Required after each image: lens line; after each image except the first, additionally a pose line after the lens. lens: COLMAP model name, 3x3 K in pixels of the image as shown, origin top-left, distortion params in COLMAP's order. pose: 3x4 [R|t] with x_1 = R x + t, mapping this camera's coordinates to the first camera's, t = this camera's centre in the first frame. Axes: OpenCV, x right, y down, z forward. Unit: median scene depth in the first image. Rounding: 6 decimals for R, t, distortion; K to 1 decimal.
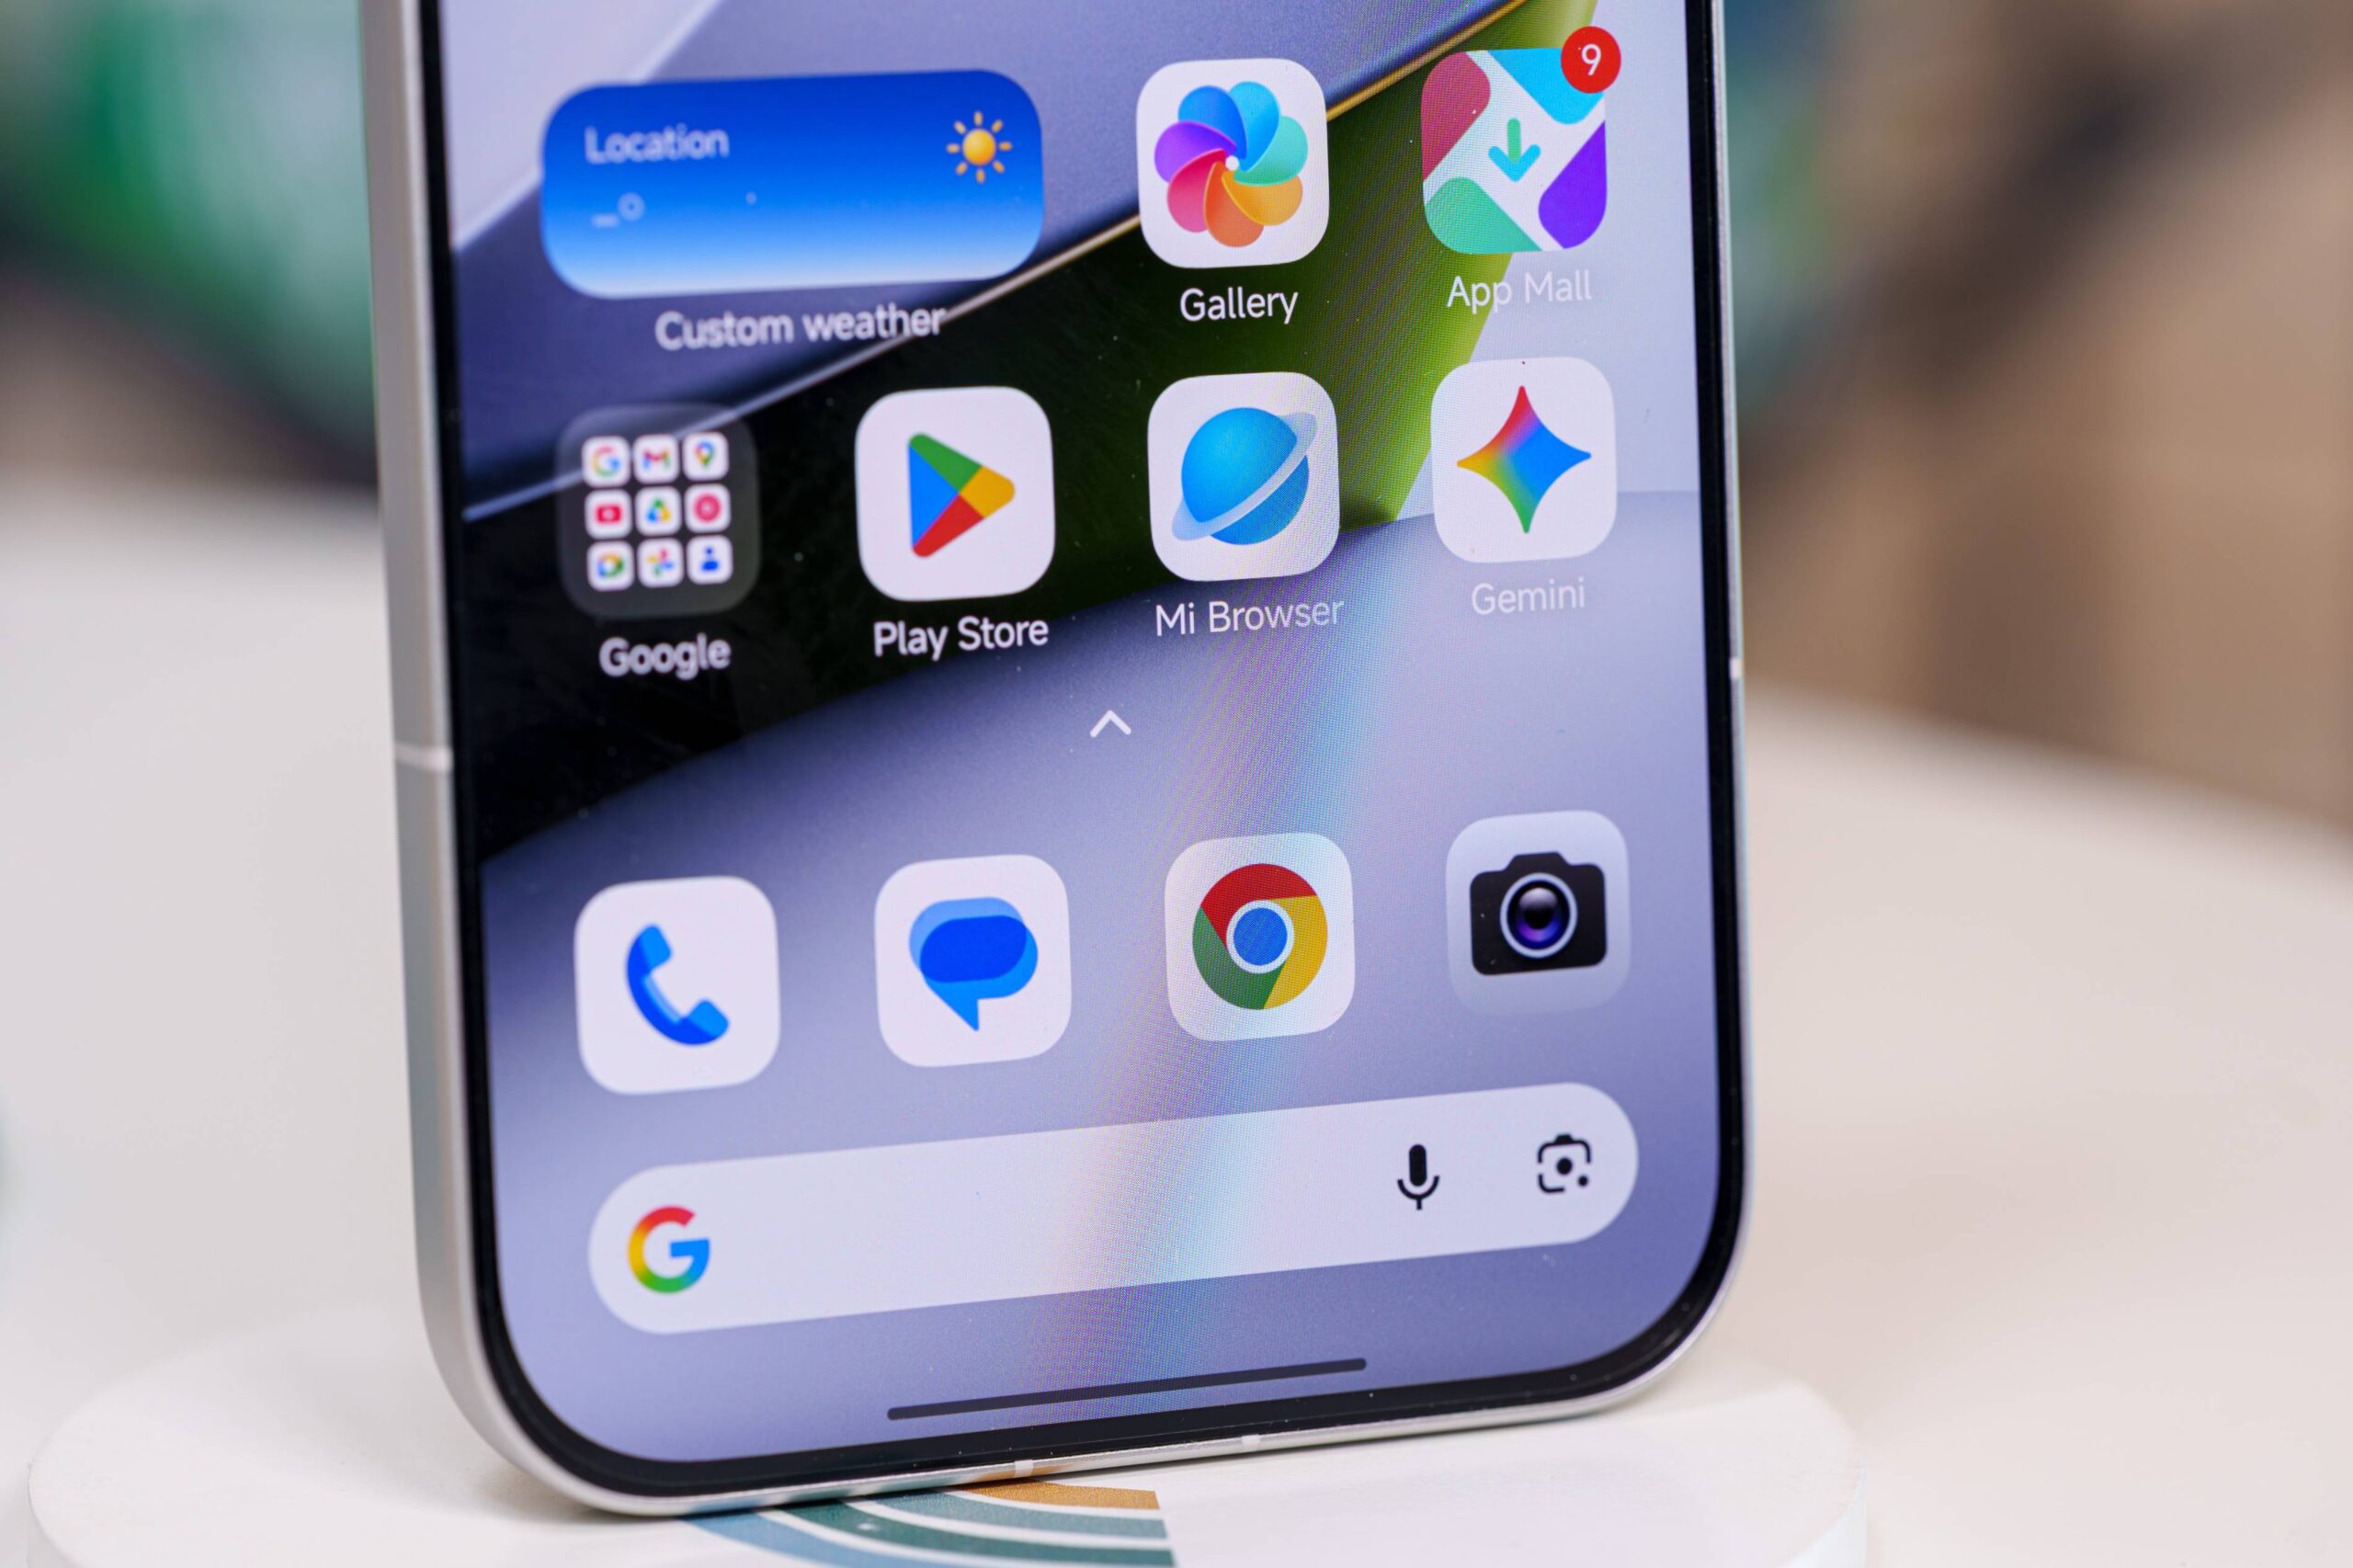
lens RADIAL K [[6466.9, 0, 1186.0], [0, 6466.9, 784.1], [0, 0, 1]] dist [0.053525, 0.000000]
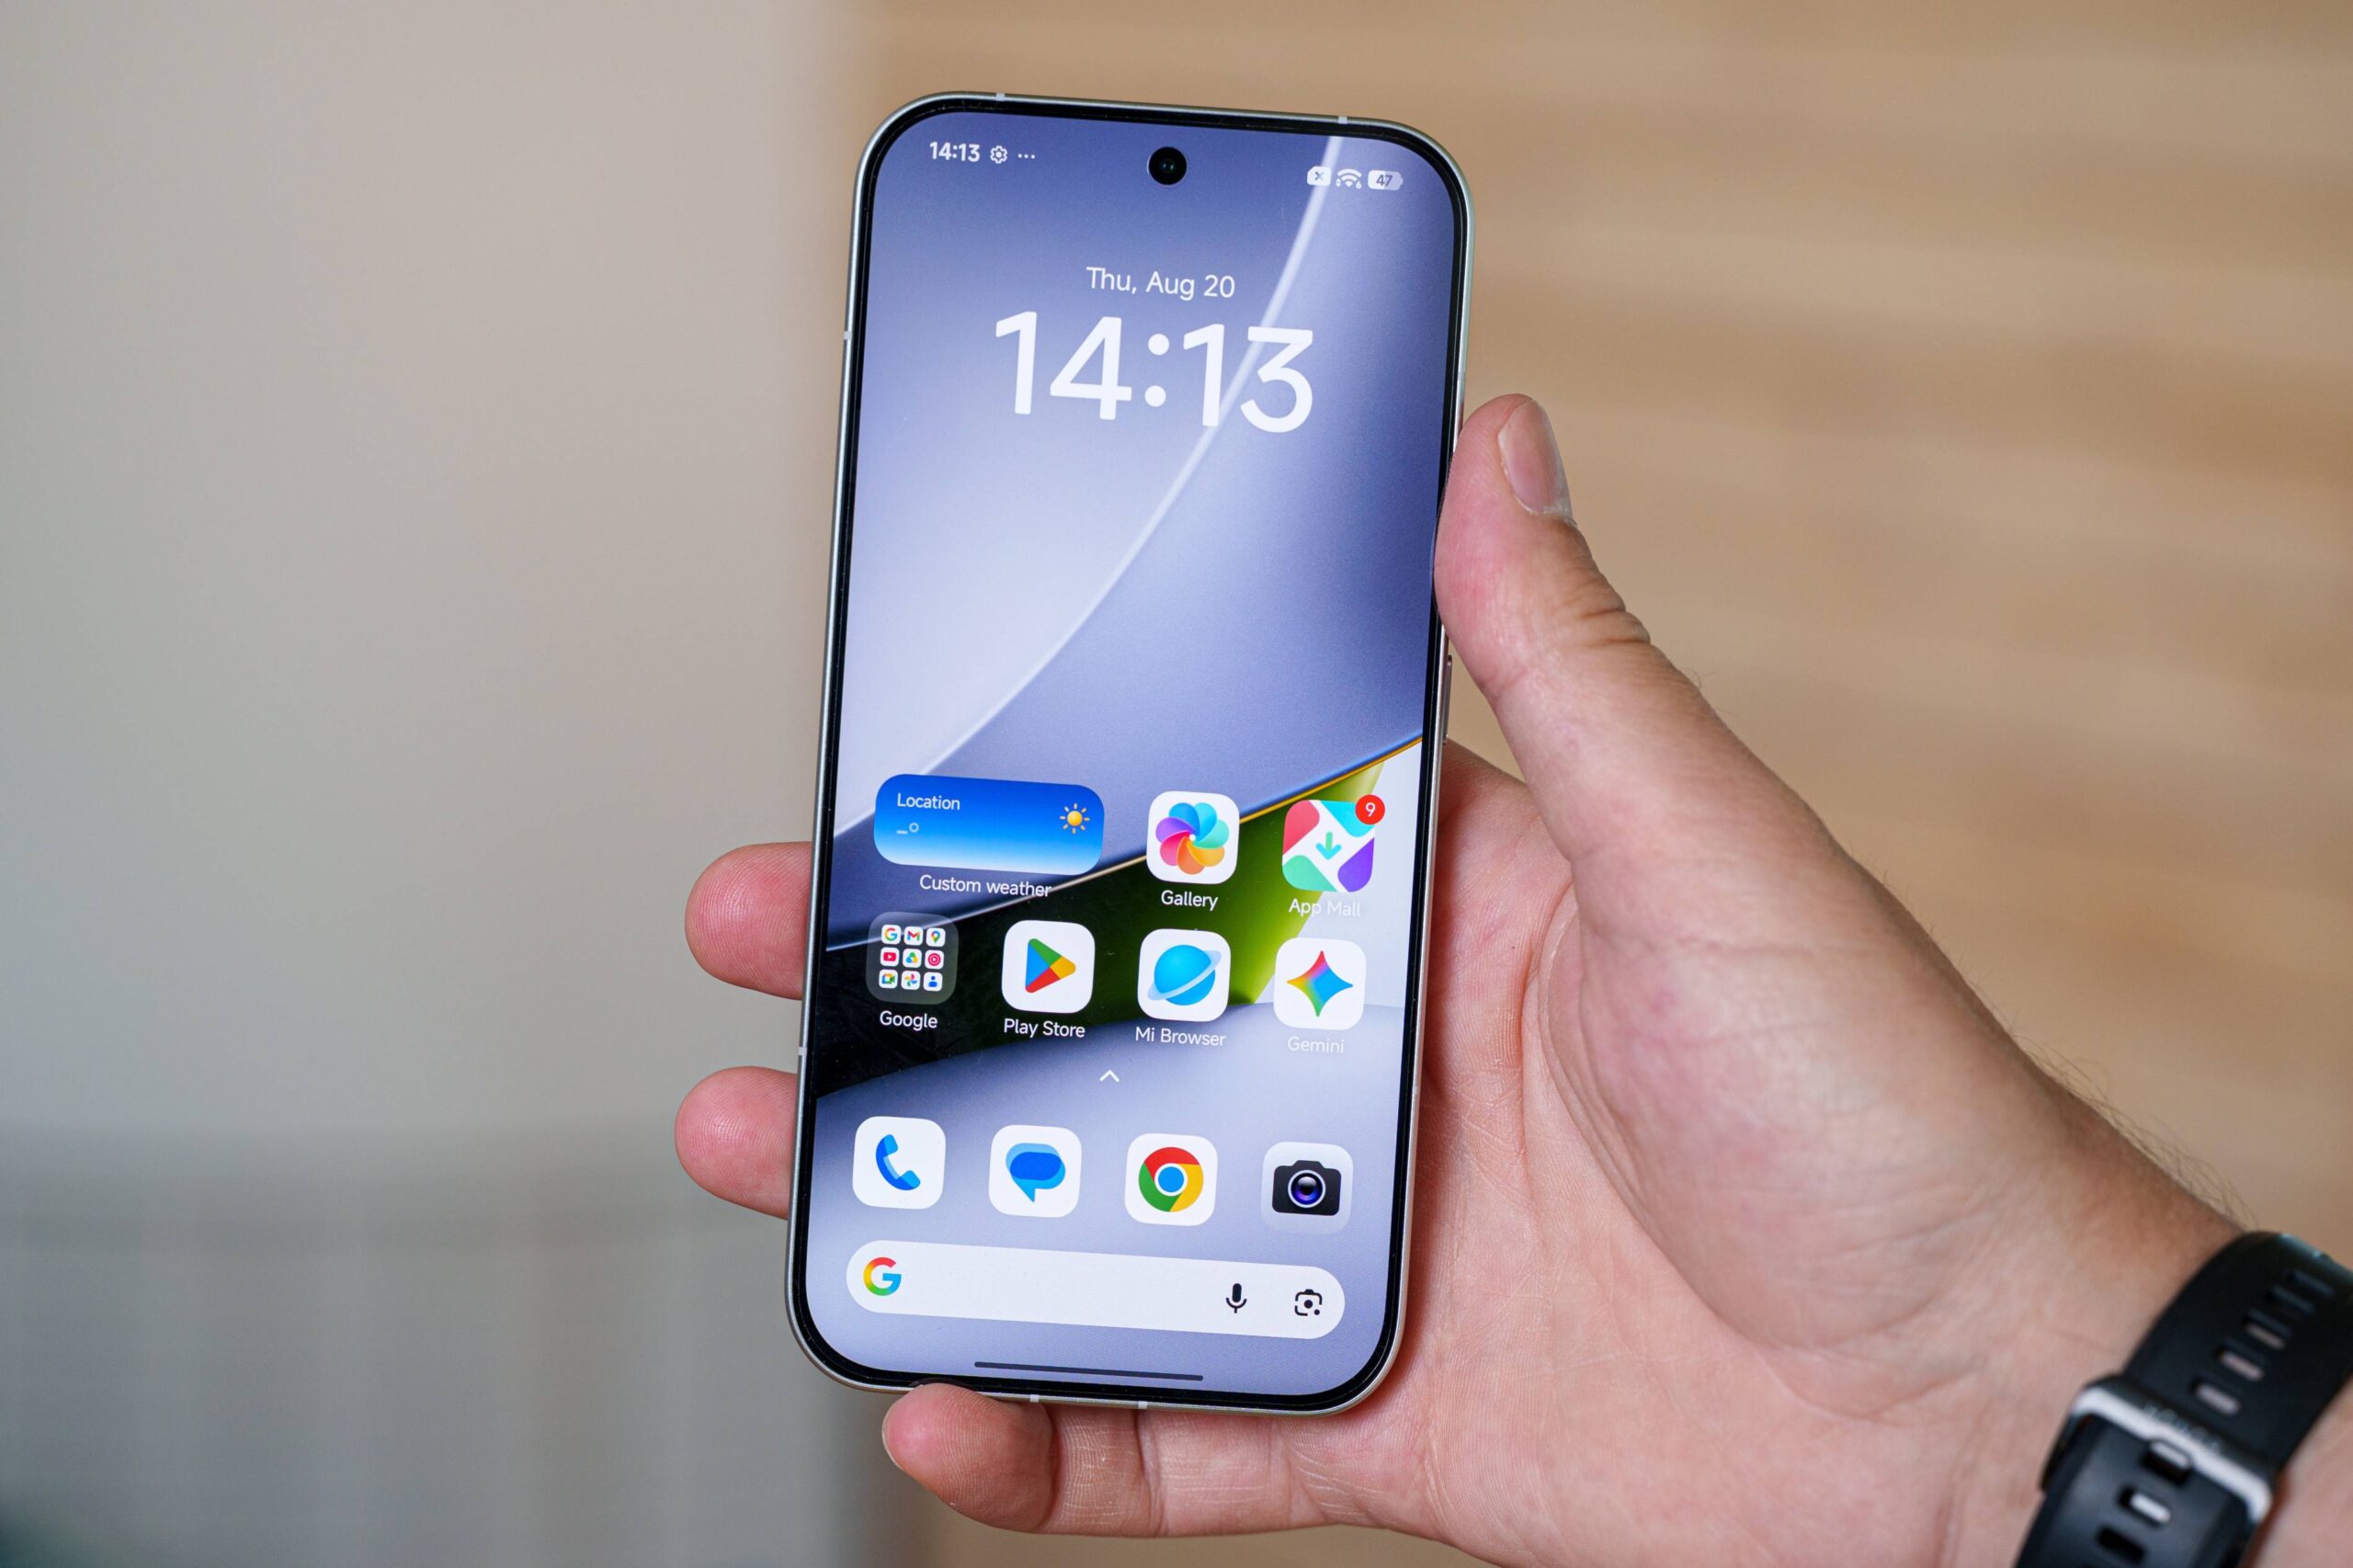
lens RADIAL K [[6466.9, 0, 1176.2], [0, 6466.9, 784.3], [0, 0, 1]] dist [0.053525, 0.000000]
pose [[0.956455, 0.144635, -0.253525, 0.566870], [-0.140206, 0.989484, 0.035551, -0.193304], [0.256001, 0.001543, 0.966675, -1.163572]]
